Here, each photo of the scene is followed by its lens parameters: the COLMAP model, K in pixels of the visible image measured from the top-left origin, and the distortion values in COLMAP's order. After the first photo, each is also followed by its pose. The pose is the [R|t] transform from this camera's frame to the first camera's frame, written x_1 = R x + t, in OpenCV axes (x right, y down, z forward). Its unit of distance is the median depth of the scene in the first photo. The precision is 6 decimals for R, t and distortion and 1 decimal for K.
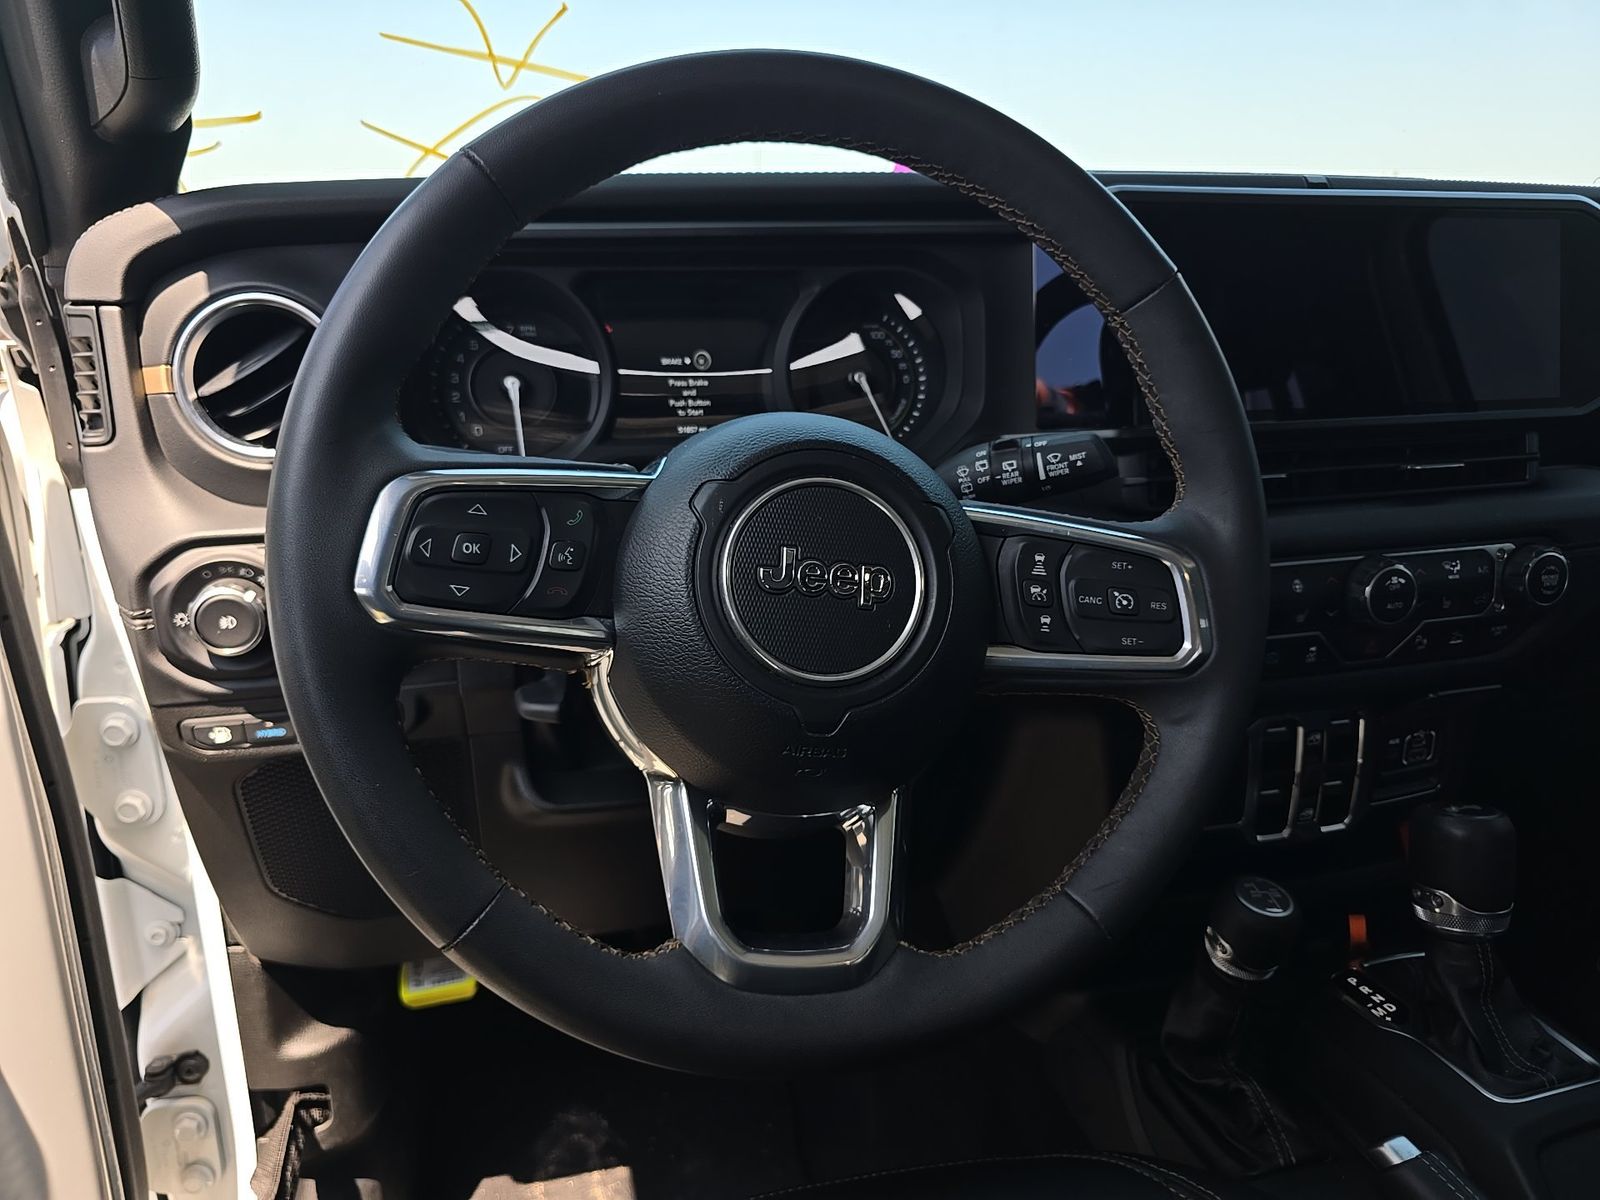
lens RADIAL K [[1081.4, 0, 809.8], [0, 1081.4, 614.0], [0, 0, 1]] dist [0.021498, -0.024219]
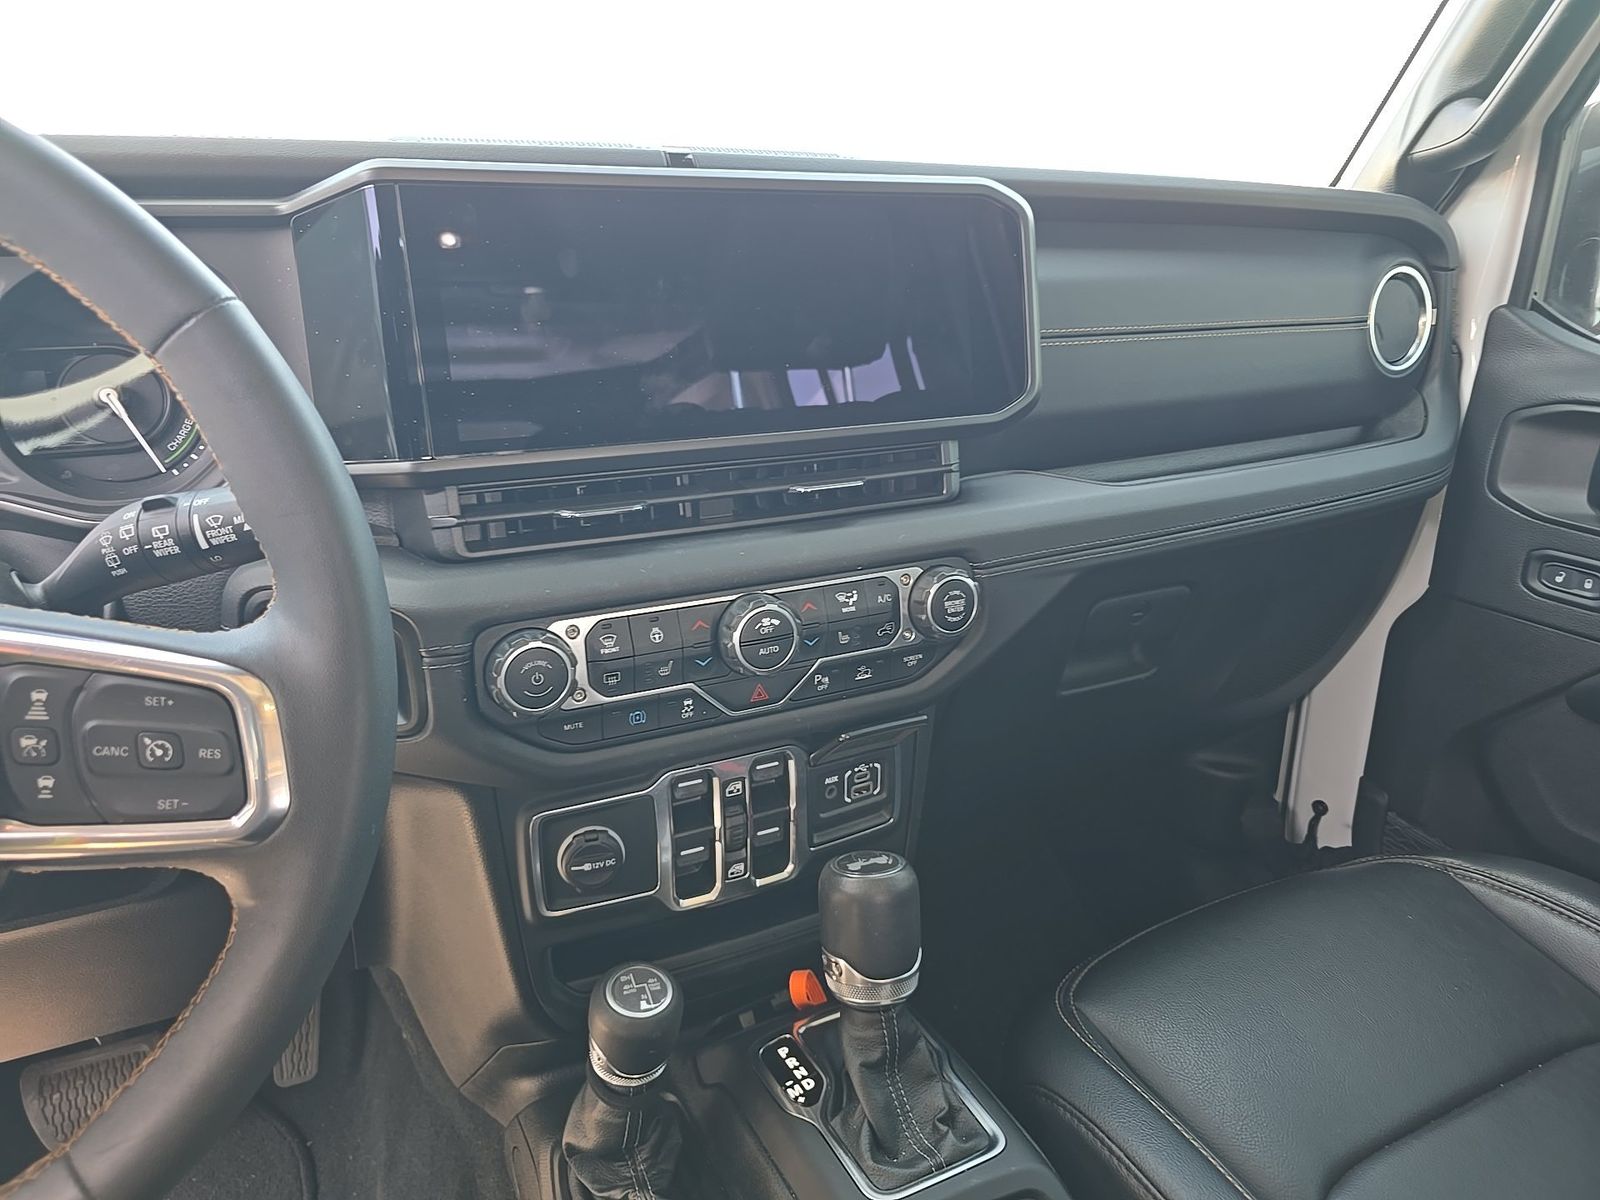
lens RADIAL K [[1081.4, 0, 799.7], [0, 1081.4, 595.3], [0, 0, 1]] dist [0.021498, -0.024219]
pose [[0.979739, -0.047271, 0.194621, 0.383430], [0.039762, 0.998313, 0.042309, -0.086493], [-0.196293, -0.033714, 0.979966, 0.132631]]
